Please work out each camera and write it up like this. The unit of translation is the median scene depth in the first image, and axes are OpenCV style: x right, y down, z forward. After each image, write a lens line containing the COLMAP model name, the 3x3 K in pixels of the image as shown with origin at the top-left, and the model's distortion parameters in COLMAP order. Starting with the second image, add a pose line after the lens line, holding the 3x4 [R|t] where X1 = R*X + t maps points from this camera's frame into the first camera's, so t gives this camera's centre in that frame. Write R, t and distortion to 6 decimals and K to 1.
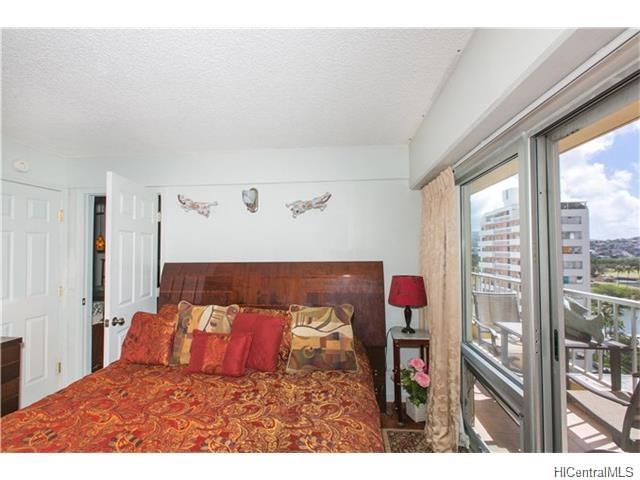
lens RADIAL K [[283.7, 0, 323.5], [0, 283.7, 244.3], [0, 0, 1]] dist [0.003040, 0.000051]
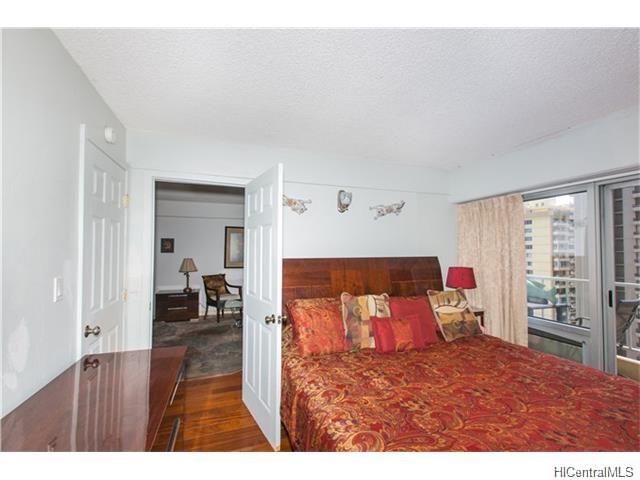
lens RADIAL K [[277.2, 0, 318.6], [0, 277.2, 244.5], [0, 0, 1]] dist [0.000970, -0.000181]
pose [[0.909206, 0.014321, 0.416099, -0.912066], [-0.013322, 0.999897, -0.005305, 0.020936], [-0.416133, -0.000720, 0.909304, 0.078358]]
